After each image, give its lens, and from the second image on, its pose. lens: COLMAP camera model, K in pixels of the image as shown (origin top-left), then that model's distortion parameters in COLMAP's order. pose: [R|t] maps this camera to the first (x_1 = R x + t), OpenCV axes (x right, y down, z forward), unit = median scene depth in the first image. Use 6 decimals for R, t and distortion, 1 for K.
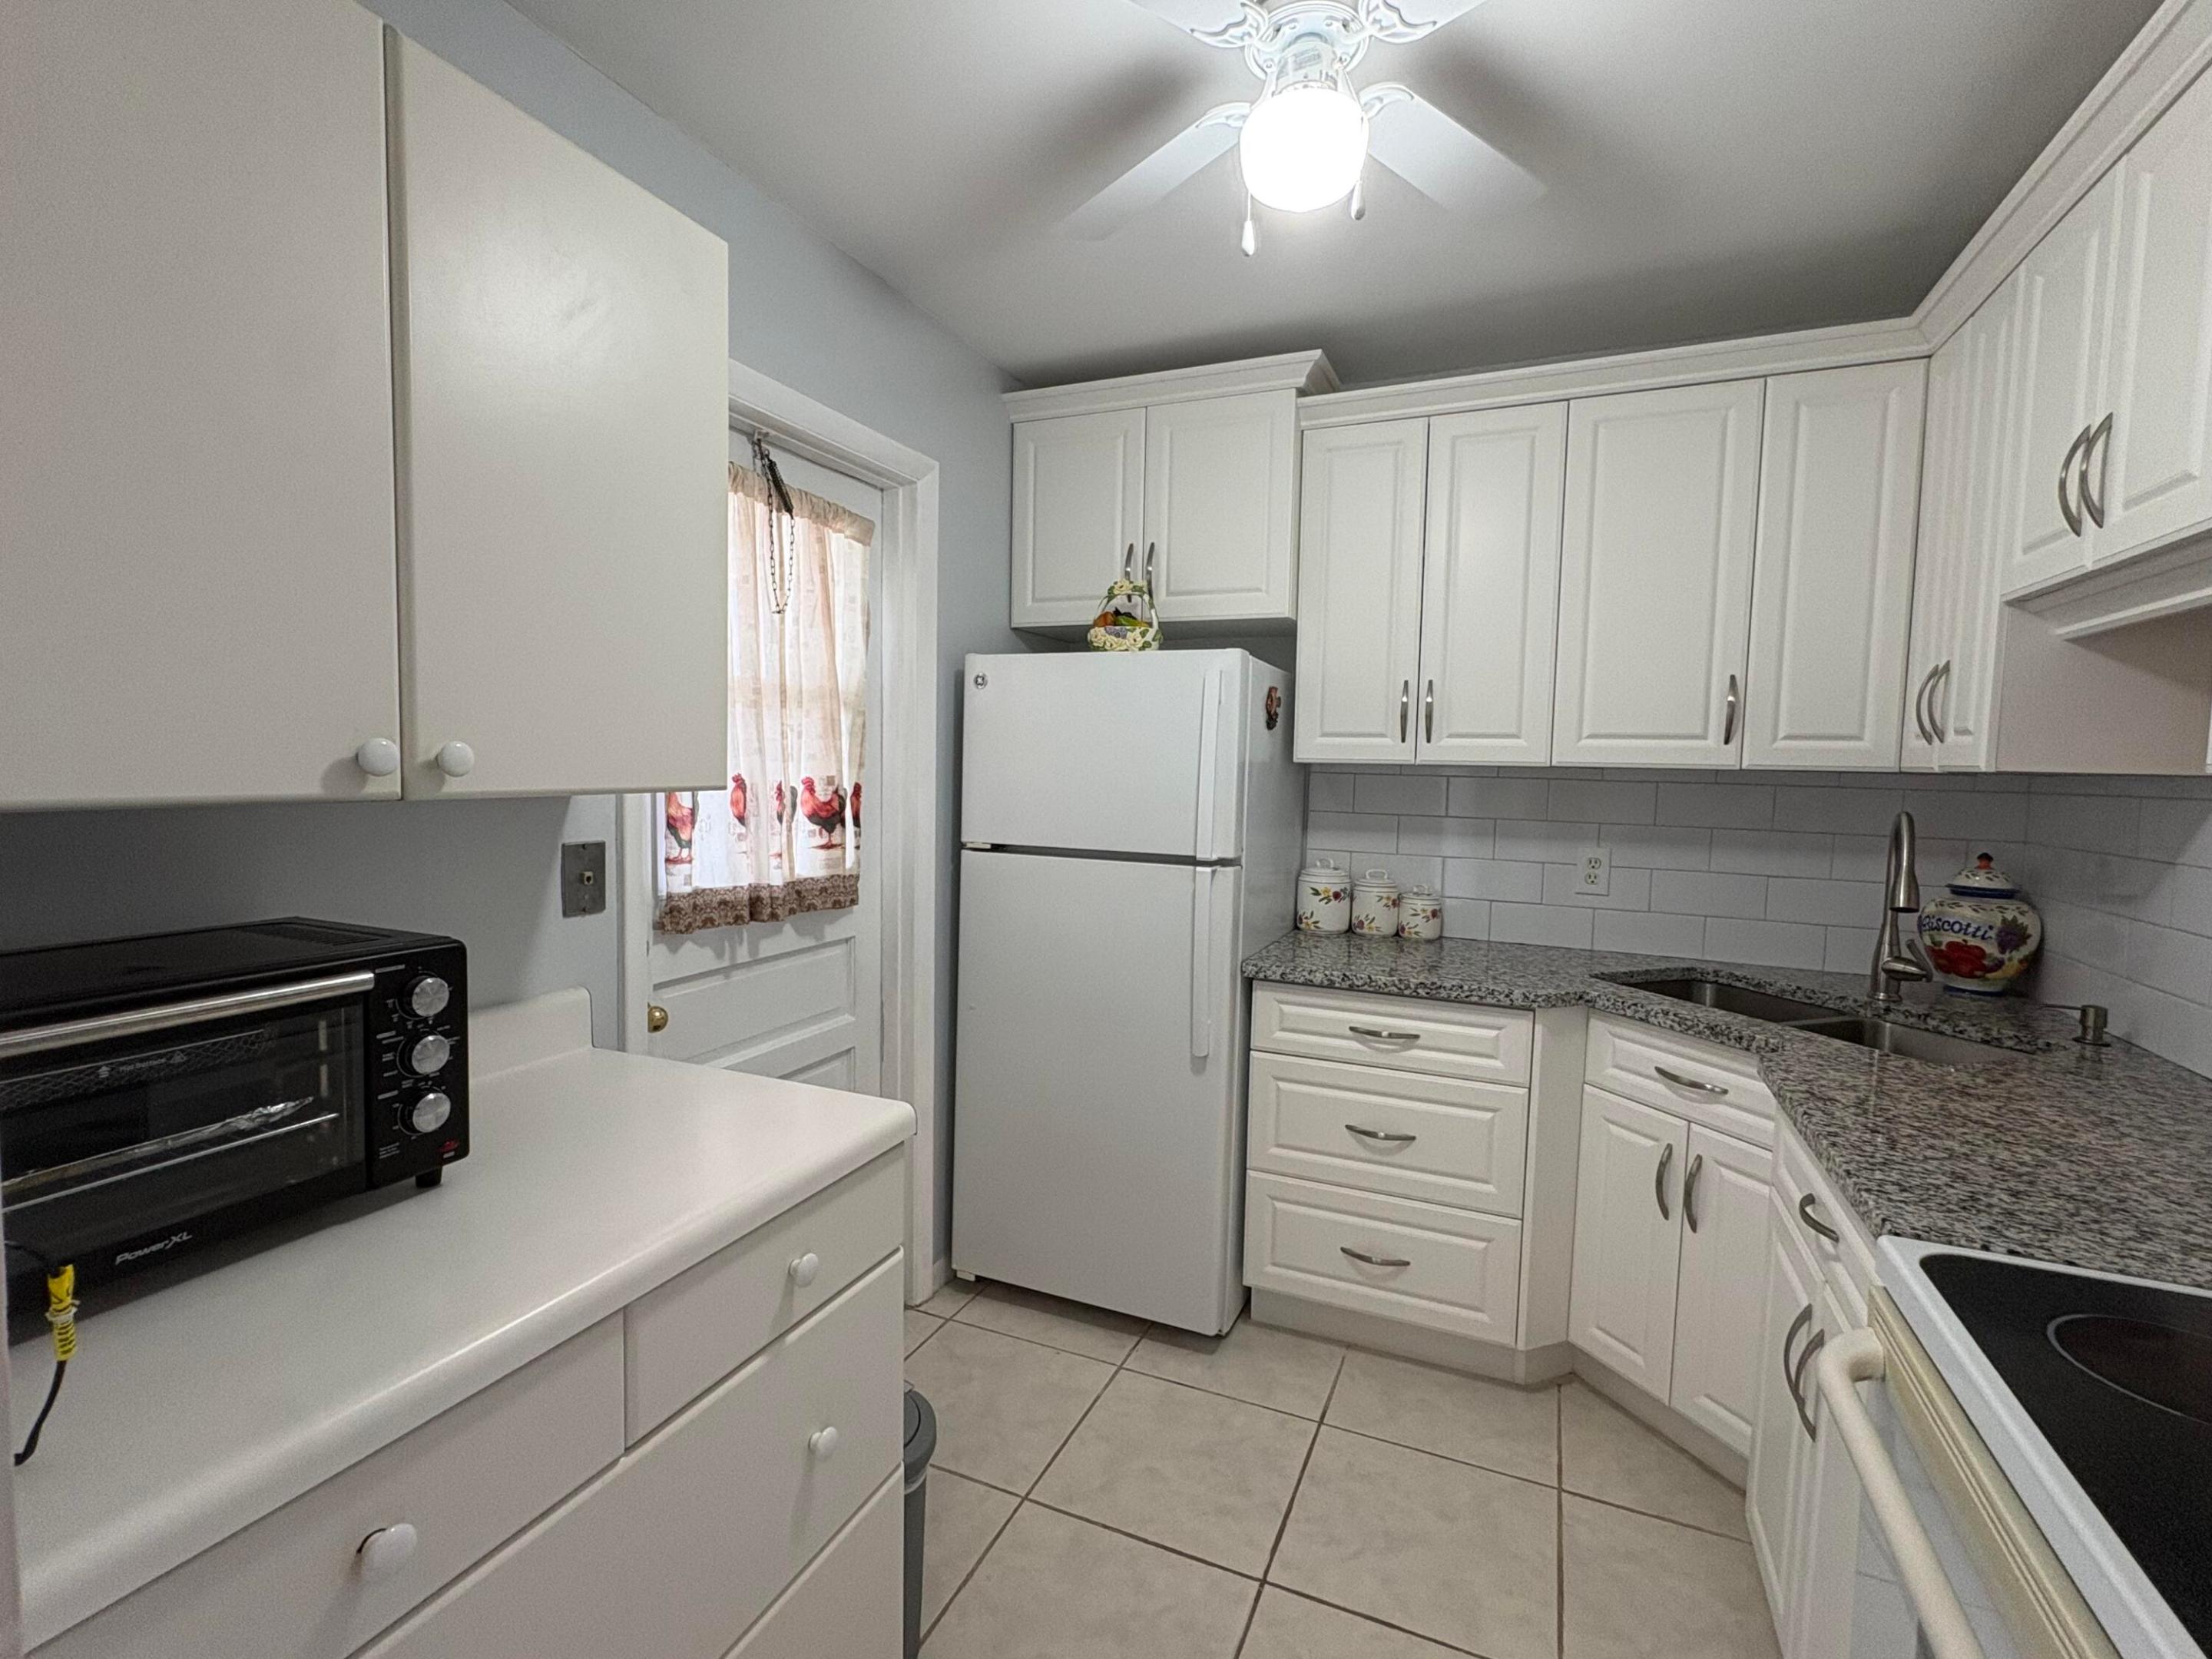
lens RADIAL K [[1015.8, 0, 1099.5], [0, 1015.8, 831.3], [0, 0, 1]] dist [0.000952, 0.000115]
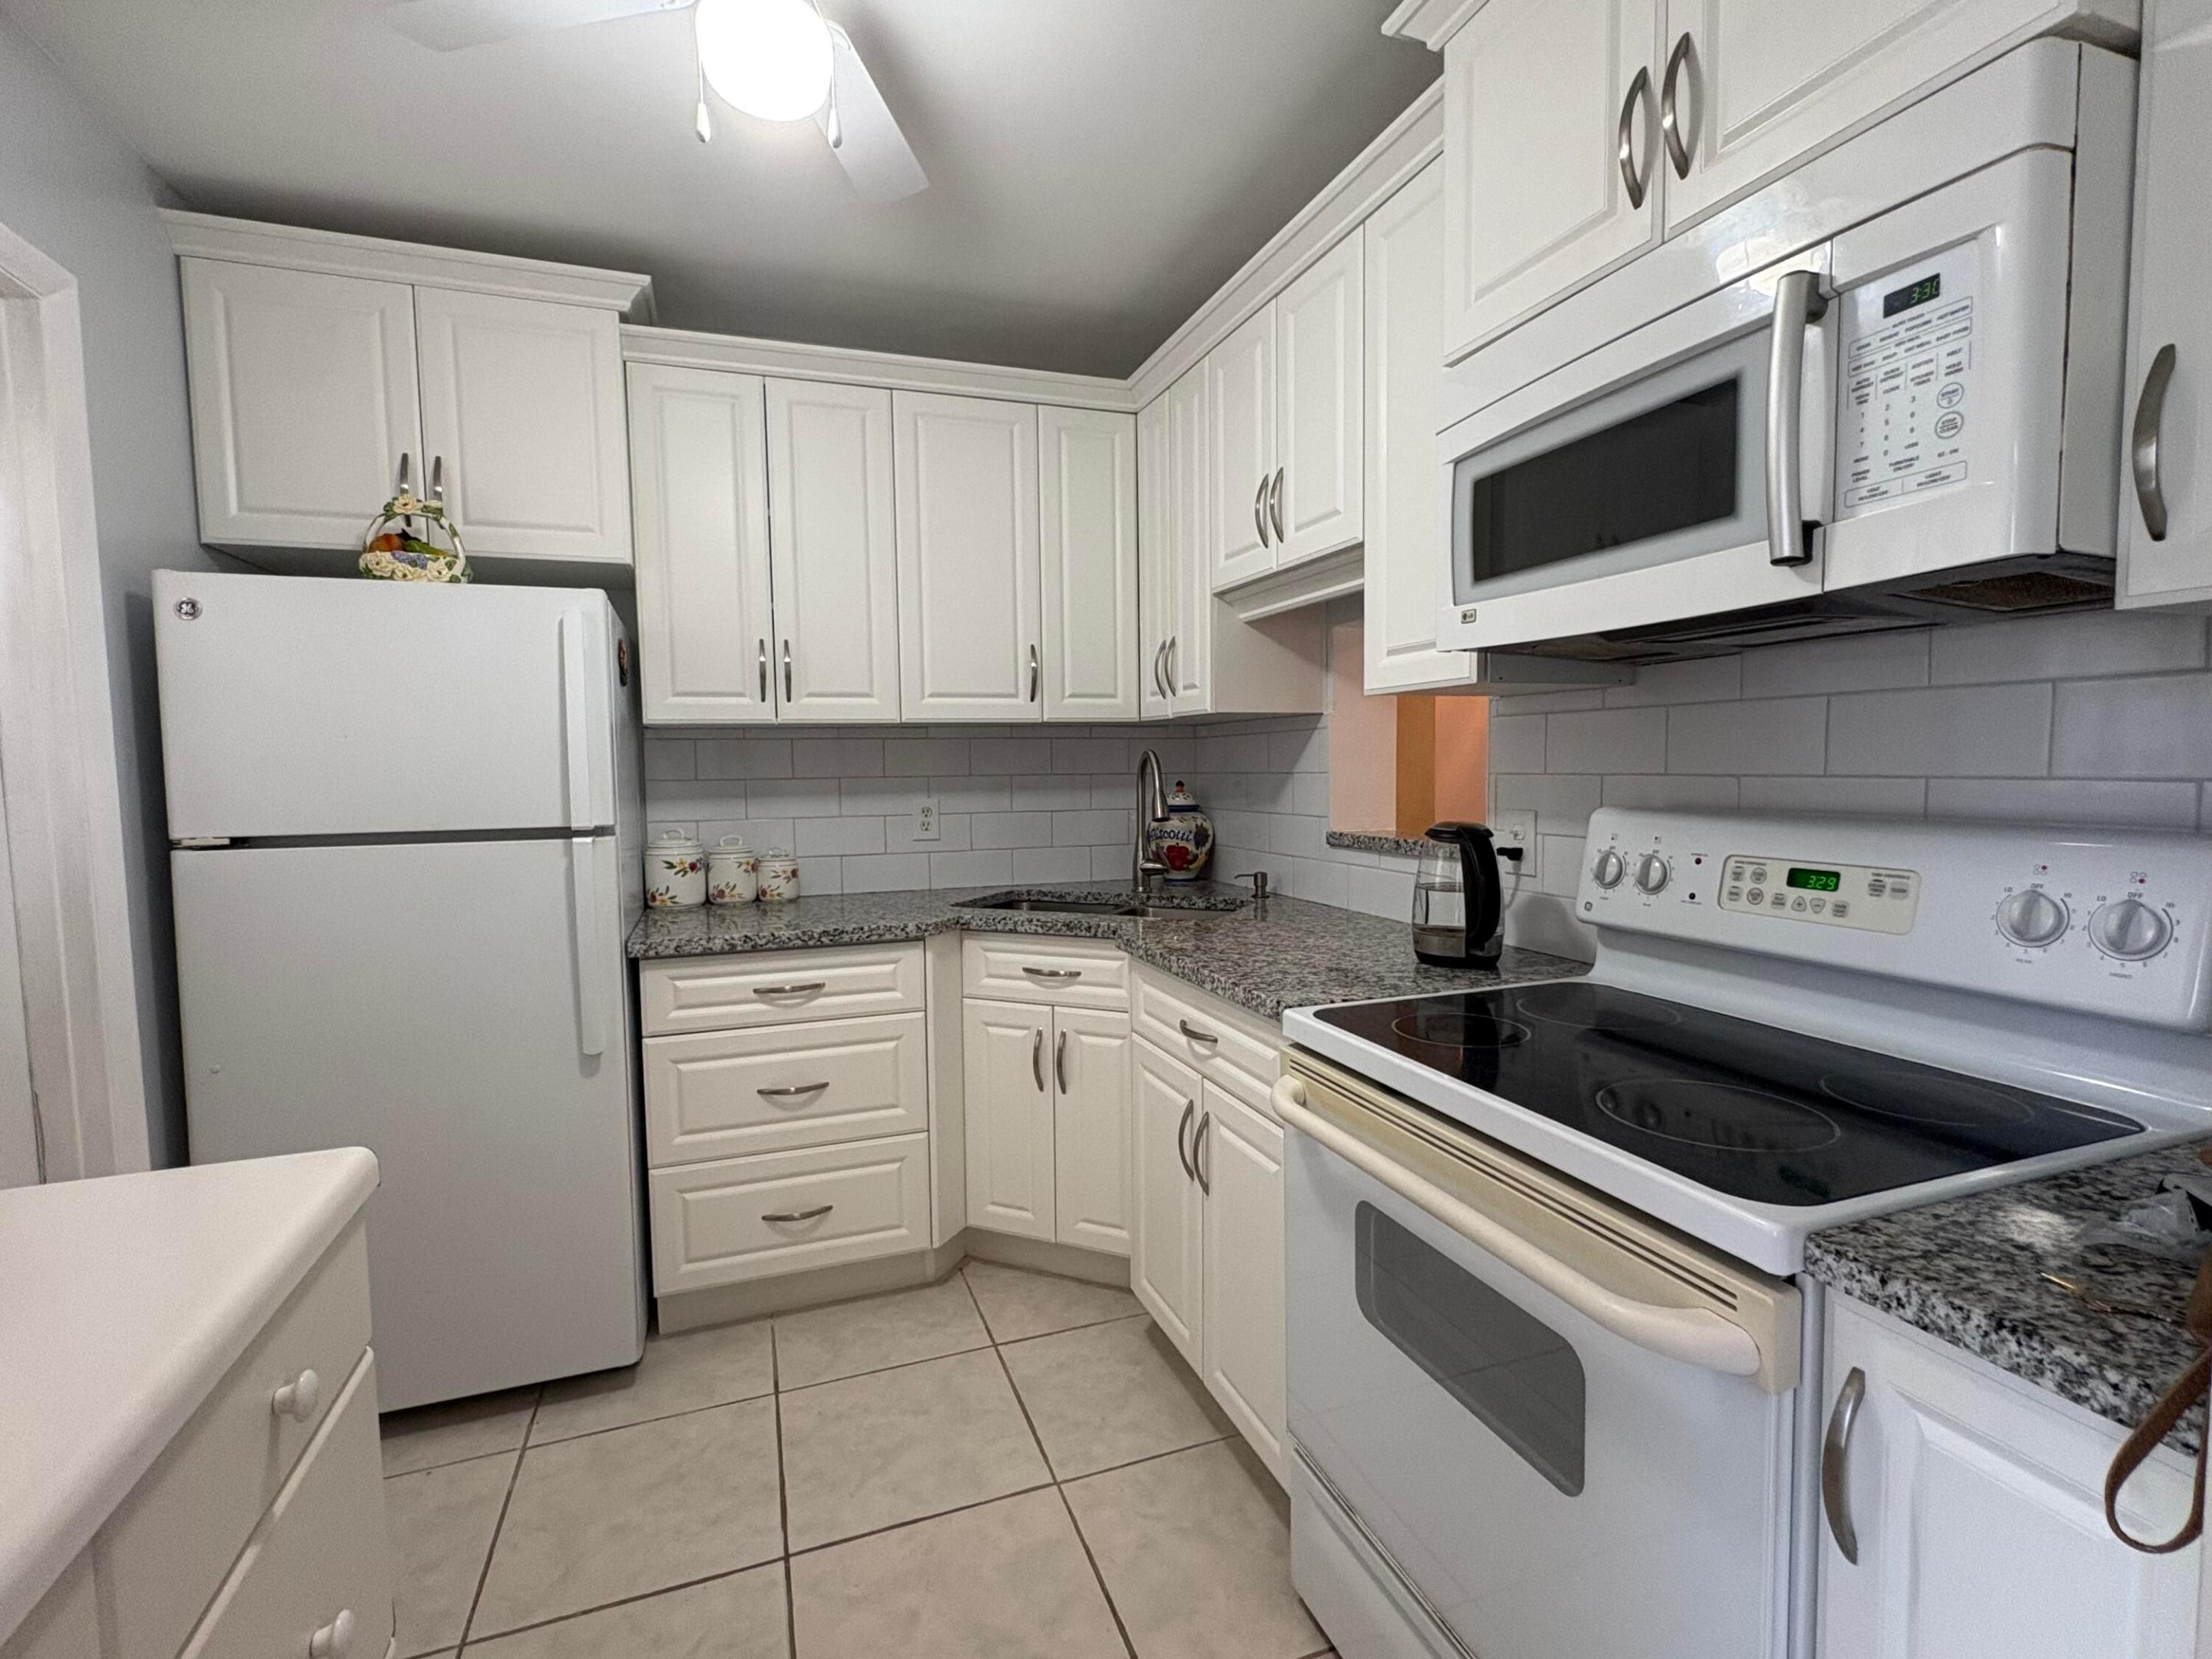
lens RADIAL K [[1015.8, 0, 1098.4], [0, 1015.8, 831.9], [0, 0, 1]] dist [0.000952, 0.000115]
pose [[0.722041, -0.079173, 0.687305, -0.181220], [0.078373, 0.996396, 0.032445, 0.038085], [-0.687397, 0.030439, 0.725644, 0.063934]]
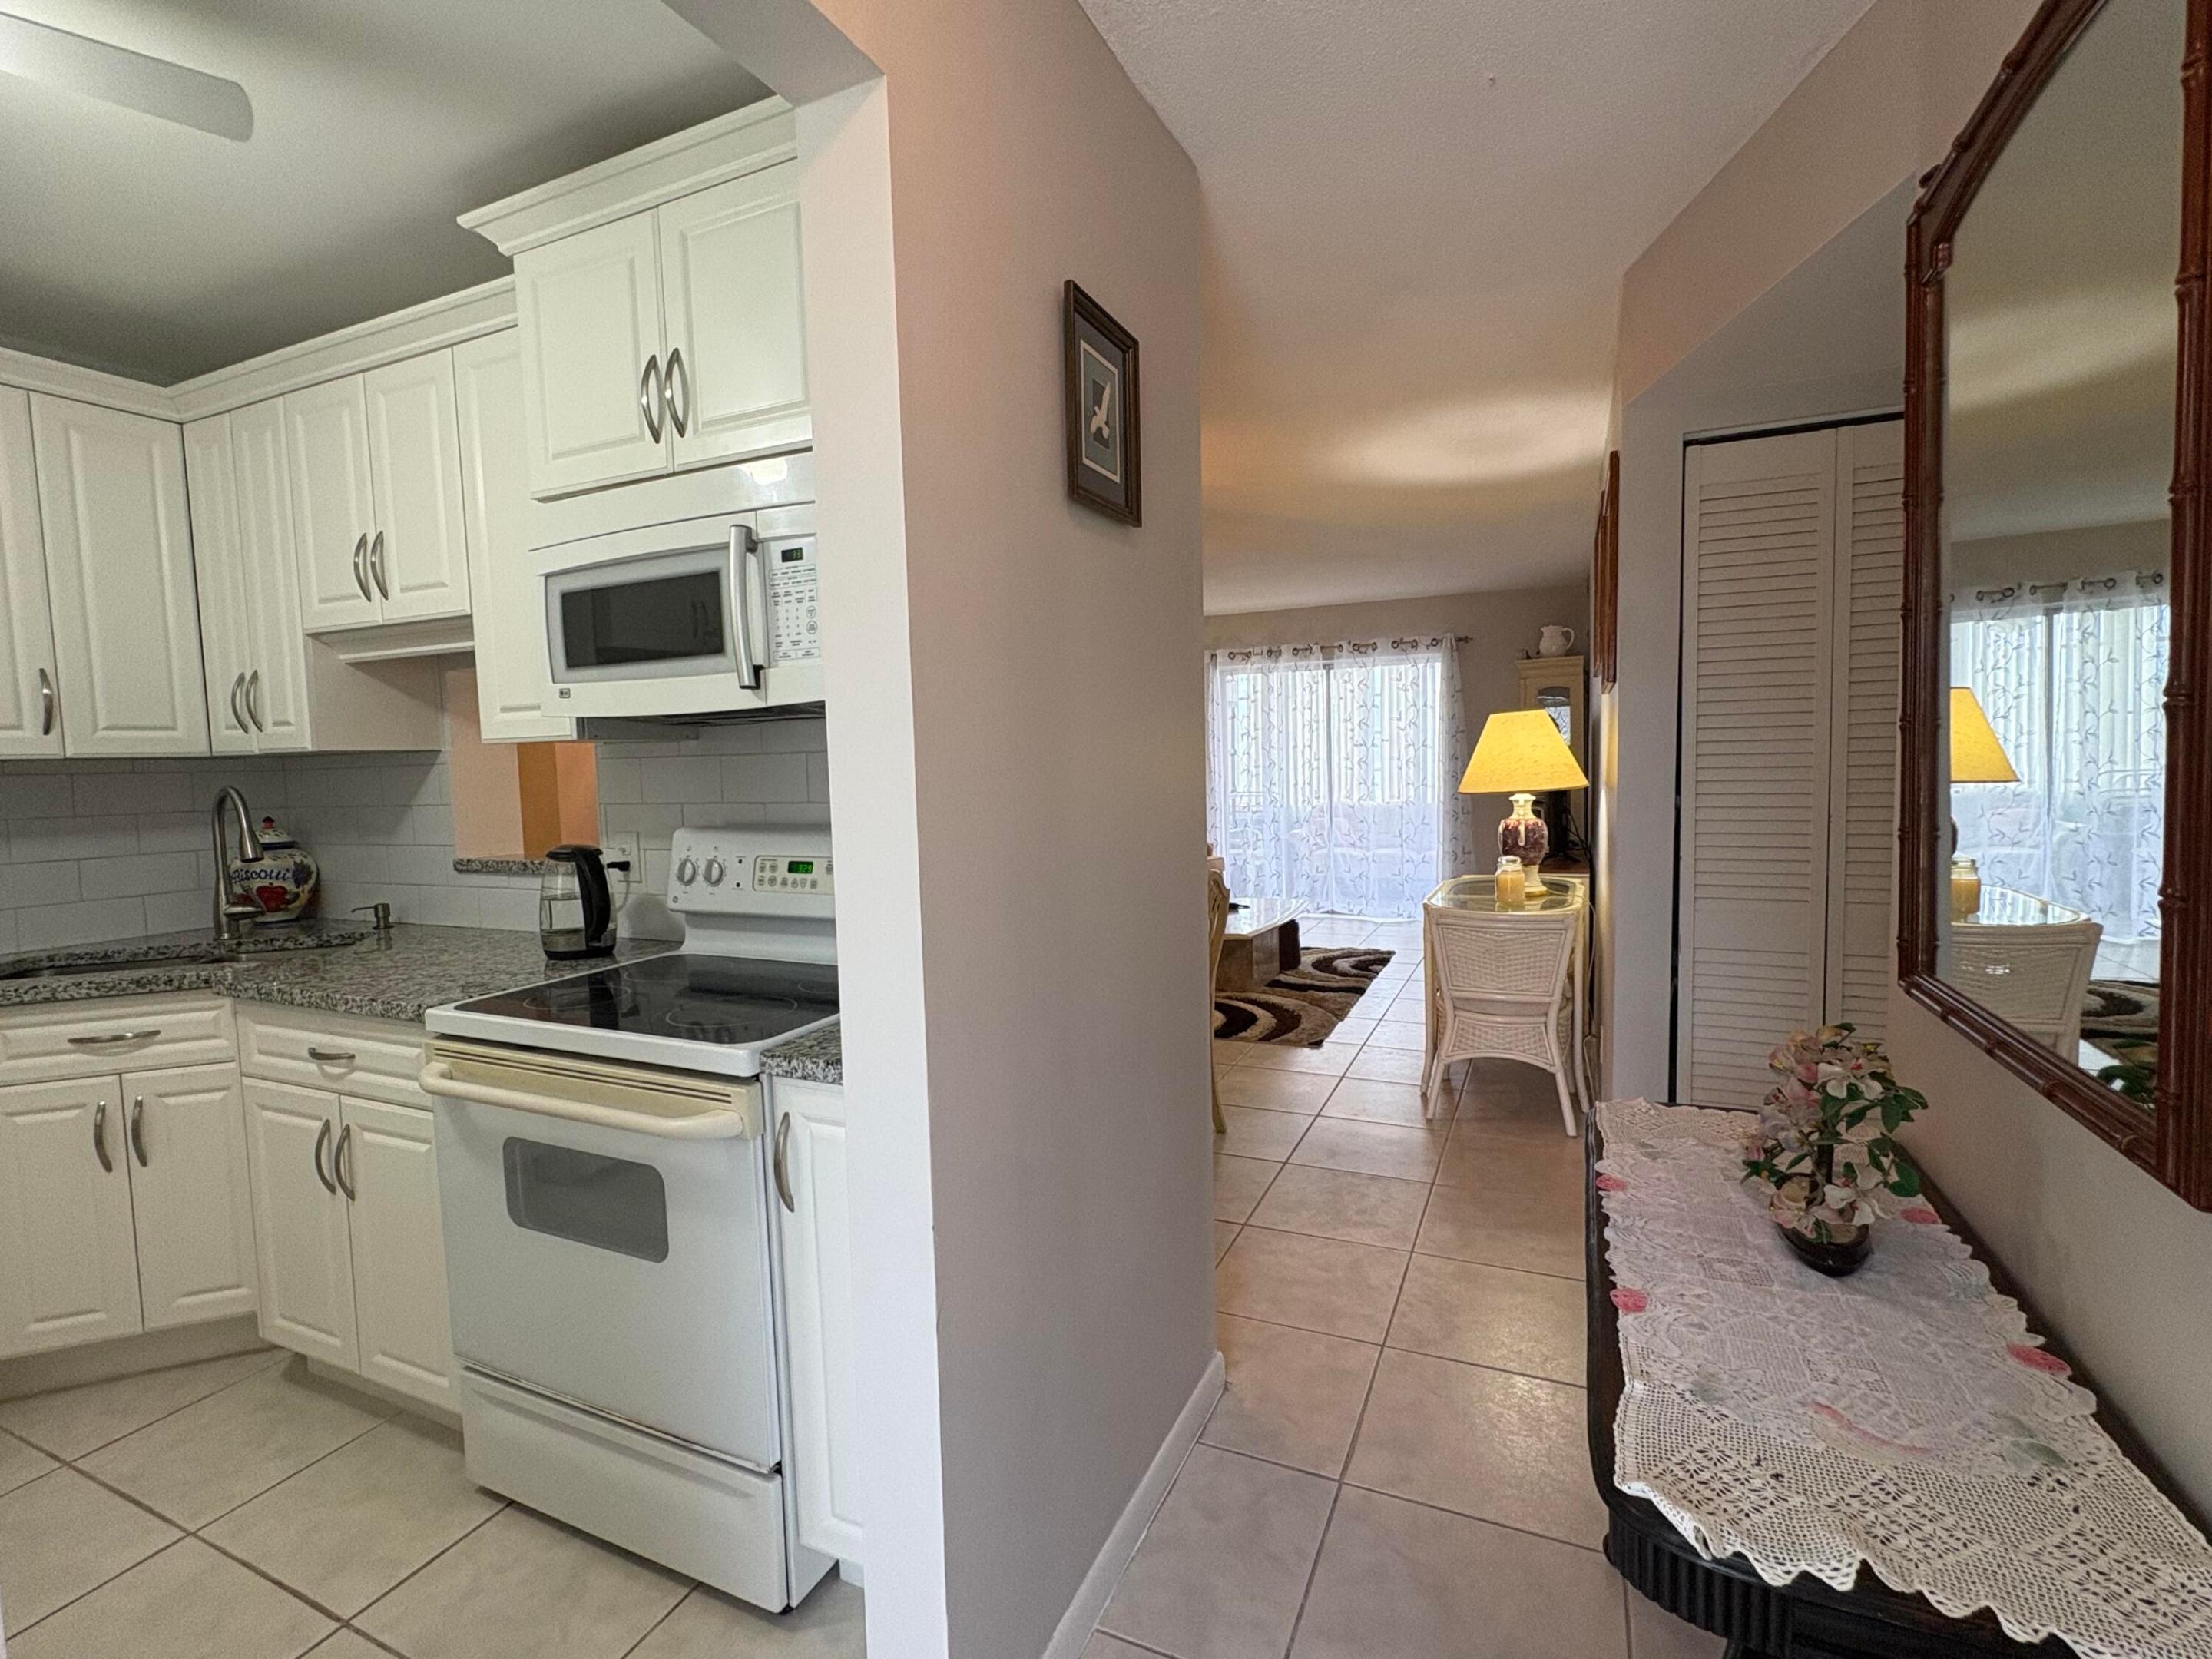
lens RADIAL K [[1015.8, 0, 1096.1], [0, 1015.8, 831.1], [0, 0, 1]] dist [0.000952, 0.000115]
pose [[0.015690, -0.096704, 0.995189, -0.430778], [0.096599, 0.990803, 0.094755, 0.019018], [-0.995200, 0.094648, 0.024887, -0.099666]]
